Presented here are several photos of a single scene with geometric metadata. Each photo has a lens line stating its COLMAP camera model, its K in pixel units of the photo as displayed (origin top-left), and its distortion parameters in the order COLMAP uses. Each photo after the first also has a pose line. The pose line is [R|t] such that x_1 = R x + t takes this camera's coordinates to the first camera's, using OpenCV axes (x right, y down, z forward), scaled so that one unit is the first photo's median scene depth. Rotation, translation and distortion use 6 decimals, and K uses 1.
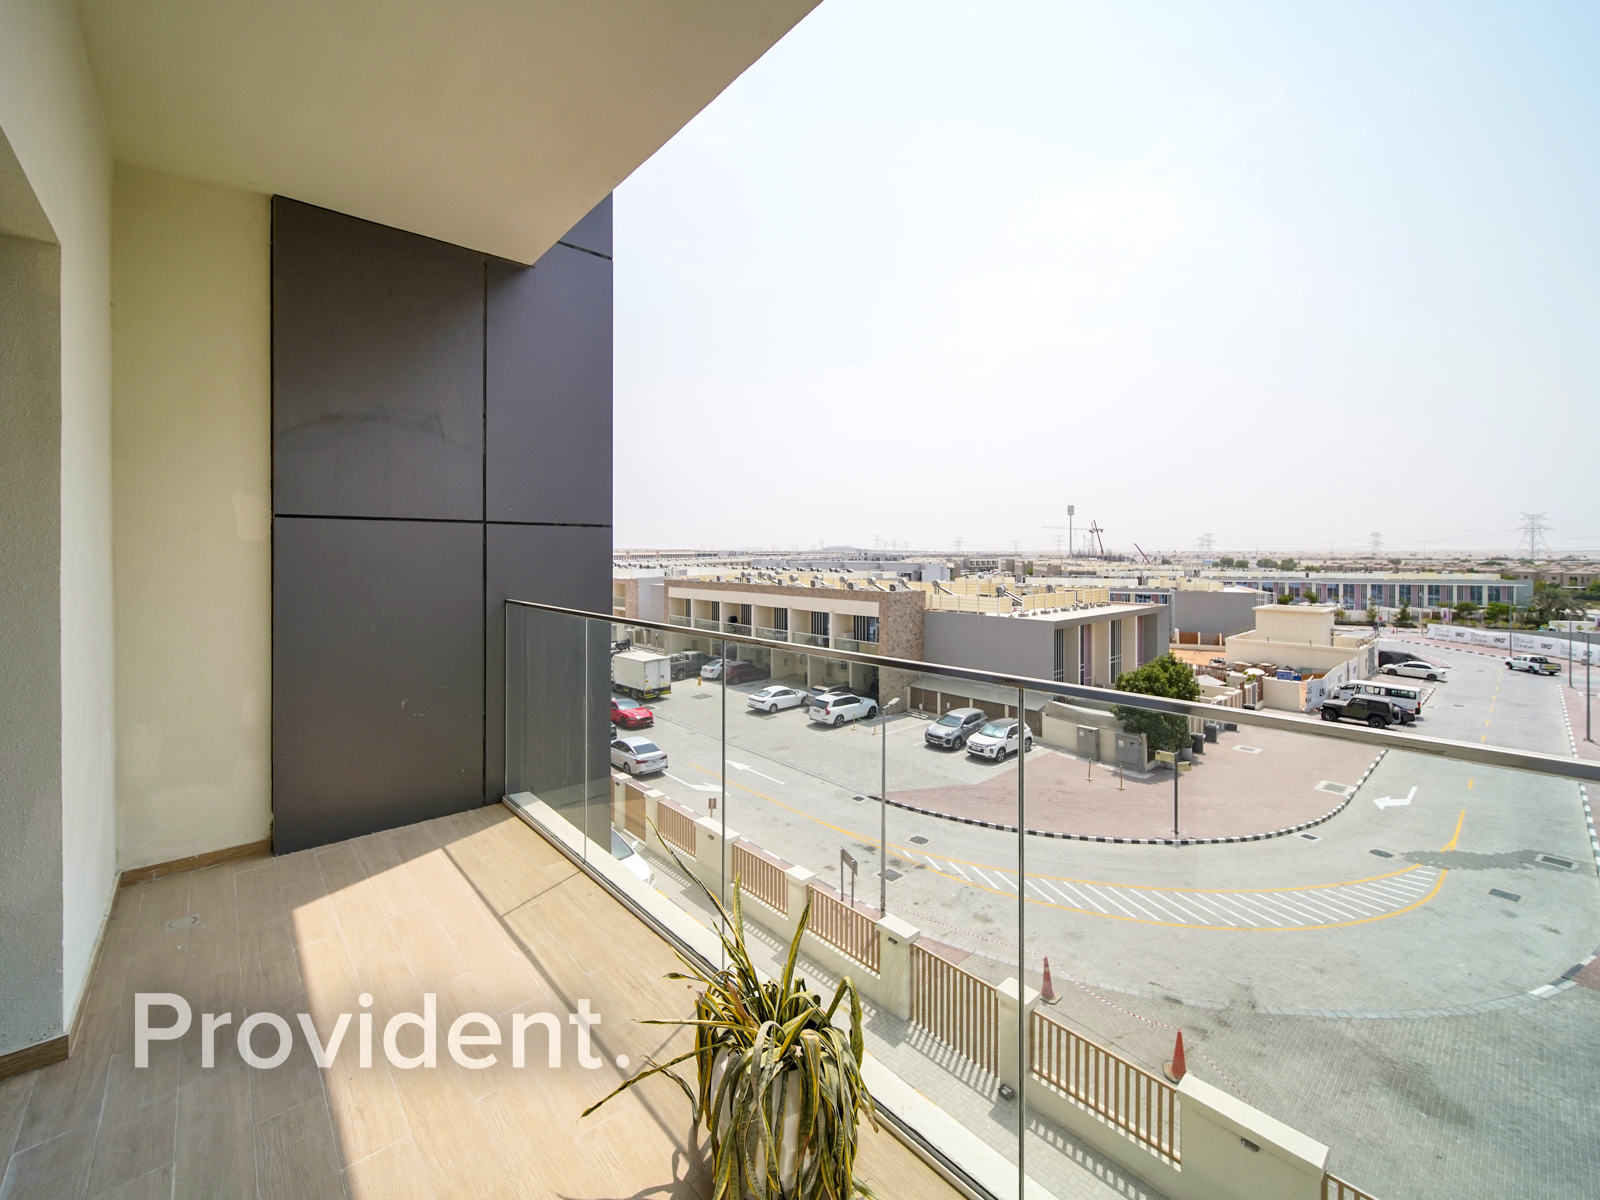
lens RADIAL K [[655.9, 0, 806.3], [0, 655.9, 561.1], [0, 0, 1]] dist [0.001379, -0.001418]
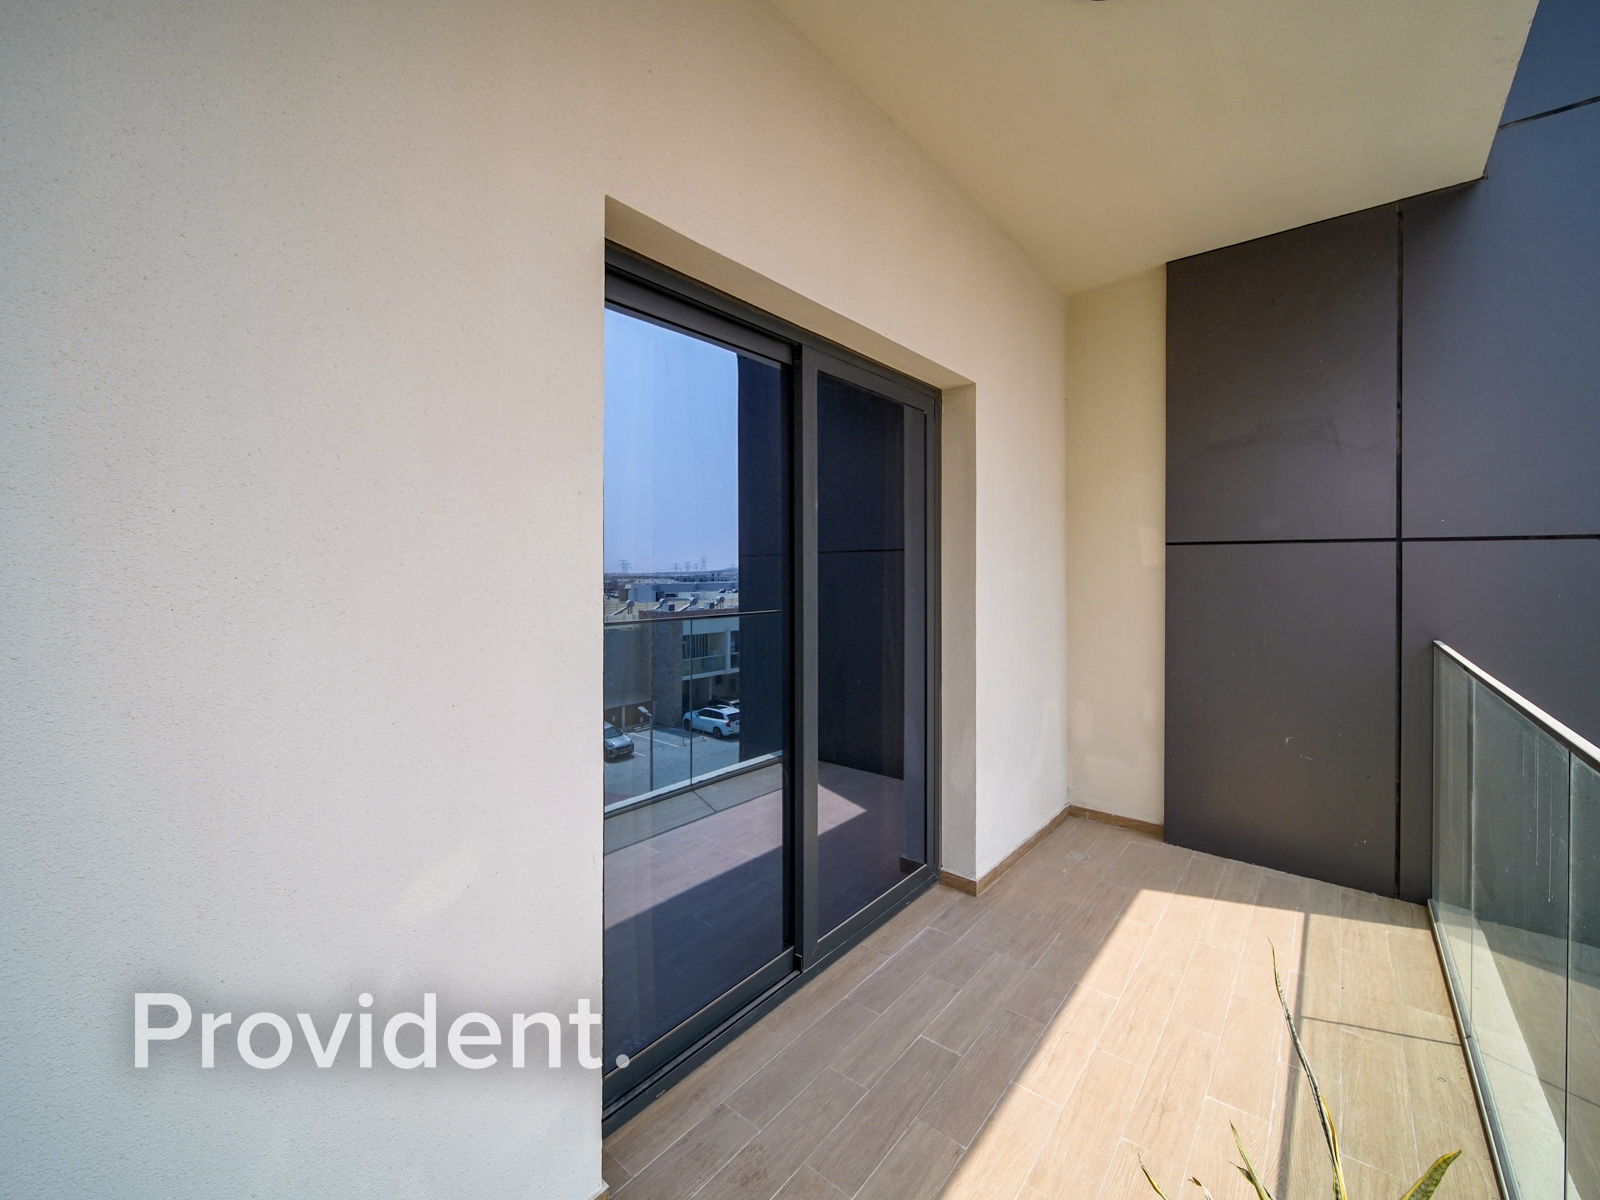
lens RADIAL K [[655.9, 0, 815.7], [0, 655.9, 577.7], [0, 0, 1]] dist [0.001379, -0.001418]
pose [[0.156729, 0.009981, -0.987591, 0.214281], [-0.022098, 0.999734, 0.006597, -0.003699], [0.987394, 0.020790, 0.156908, 0.214095]]
